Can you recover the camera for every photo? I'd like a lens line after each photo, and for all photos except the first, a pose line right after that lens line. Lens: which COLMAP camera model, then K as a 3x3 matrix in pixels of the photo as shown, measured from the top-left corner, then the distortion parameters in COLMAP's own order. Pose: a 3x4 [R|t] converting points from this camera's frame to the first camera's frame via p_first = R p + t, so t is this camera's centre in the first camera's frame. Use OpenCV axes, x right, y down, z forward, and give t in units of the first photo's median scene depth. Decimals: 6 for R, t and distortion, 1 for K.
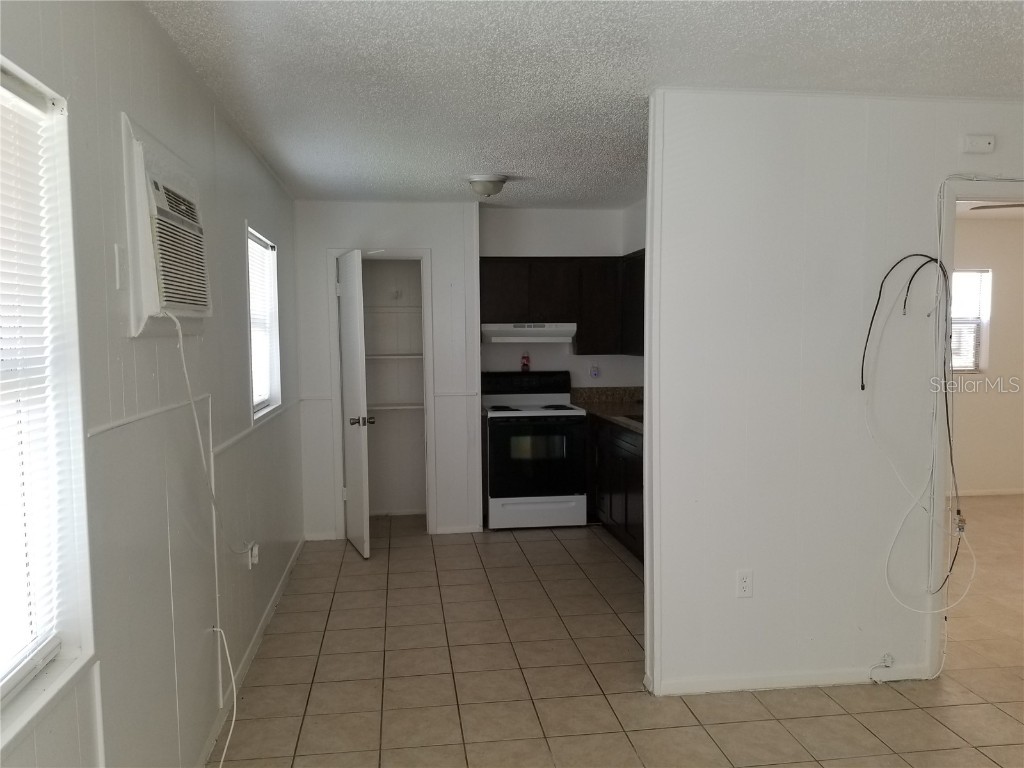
lens RADIAL K [[791.1, 0, 512.0], [0, 791.1, 384.0], [0, 0, 1]] dist [0.044927, -0.088462]
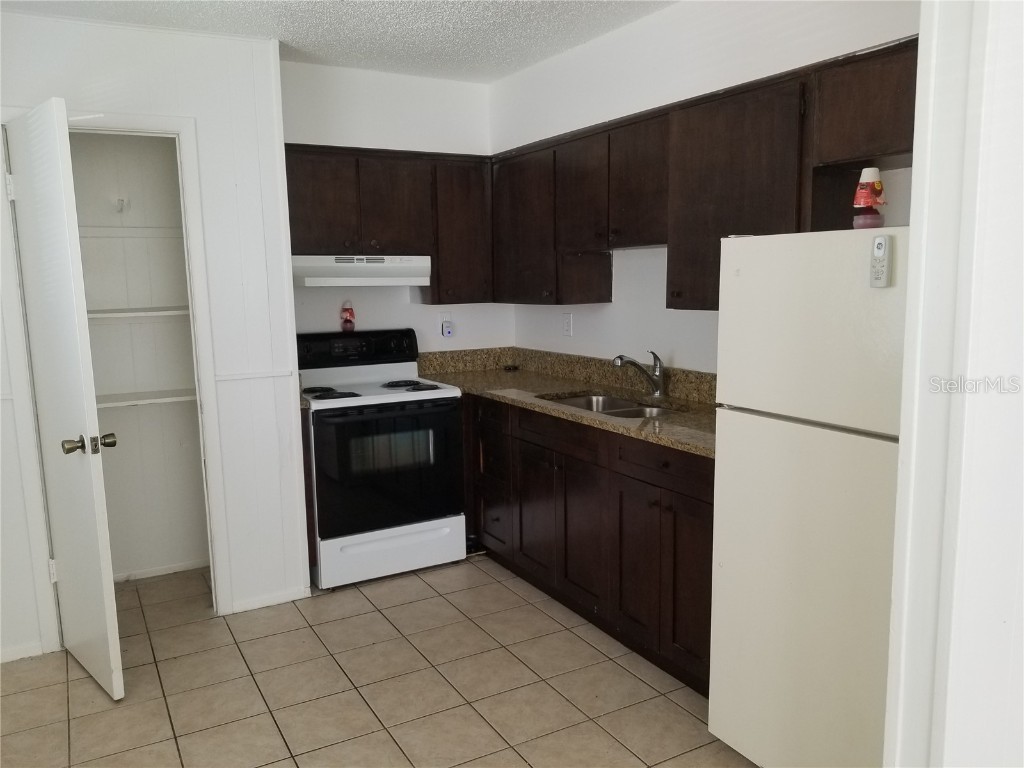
lens RADIAL K [[791.1, 0, 512.0], [0, 791.1, 384.0], [0, 0, 1]] dist [0.044927, -0.088462]
pose [[0.931703, -0.057630, 0.358620, -0.103149], [0.033392, 0.996742, 0.073424, -0.017727], [-0.361683, -0.056434, 0.930592, 0.376304]]
